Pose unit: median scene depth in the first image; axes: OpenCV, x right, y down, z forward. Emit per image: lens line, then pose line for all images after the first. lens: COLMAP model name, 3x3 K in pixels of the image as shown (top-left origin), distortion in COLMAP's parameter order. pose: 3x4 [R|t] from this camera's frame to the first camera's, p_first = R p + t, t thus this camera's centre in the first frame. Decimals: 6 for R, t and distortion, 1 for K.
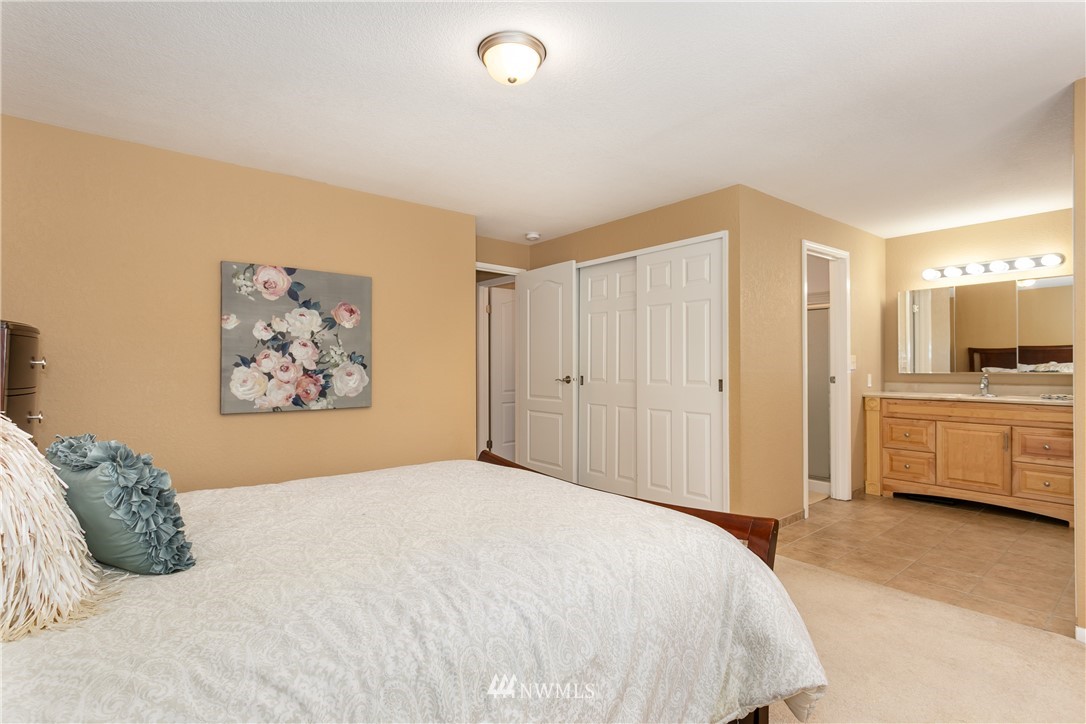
lens RADIAL K [[520.0, 0, 540.4], [0, 520.0, 362.1], [0, 0, 1]] dist [0.006457, -0.001650]
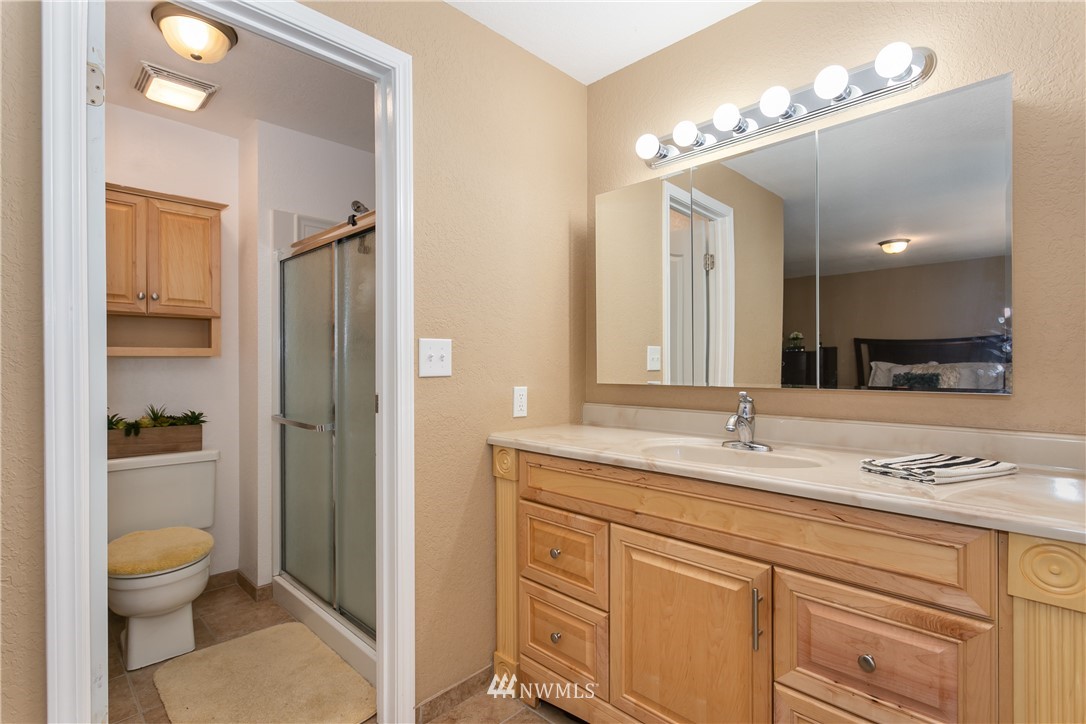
lens RADIAL K [[520.0, 0, 540.3], [0, 520.0, 366.9], [0, 0, 1]] dist [0.006457, -0.001650]
pose [[0.994811, -0.008845, 0.101358, 0.657155], [0.007124, 0.999824, 0.017331, 0.000270], [-0.101494, -0.016519, 0.994699, 0.635133]]
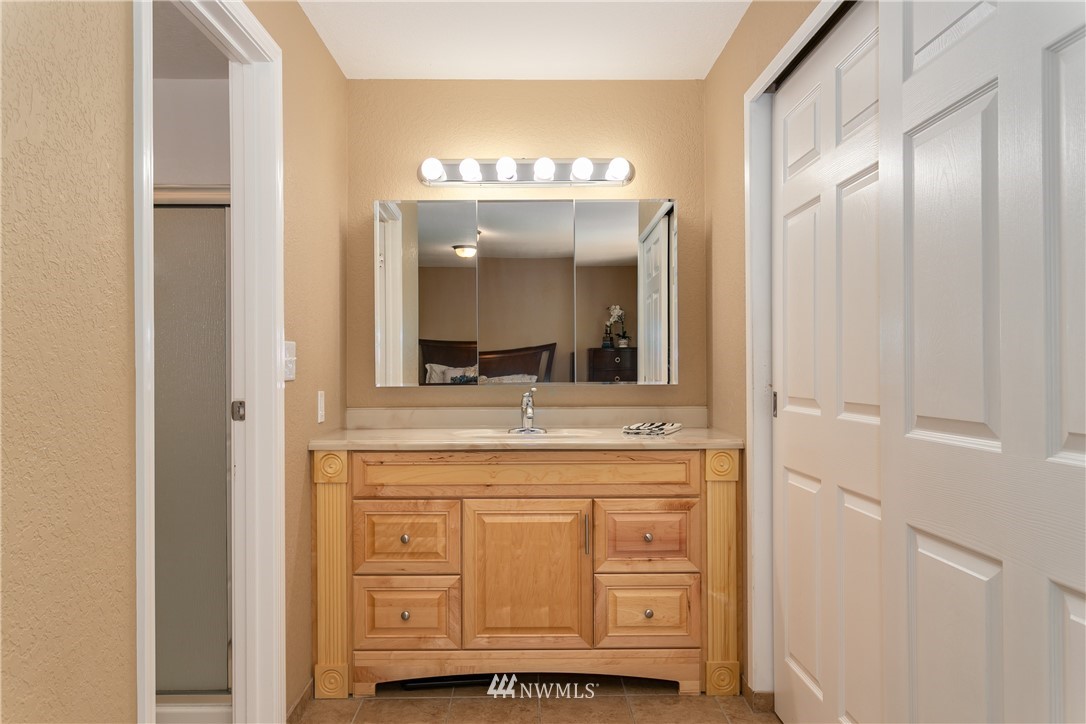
lens RADIAL K [[775.7, 0, 540.4], [0, 775.7, 352.9], [0, 0, 1]] dist [0.006547, 0.004551]
pose [[0.629309, 0.002978, 0.777150, 0.293363], [-0.000640, 0.999994, -0.003313, -0.004980], [-0.777155, 0.001588, 0.629307, 0.532000]]
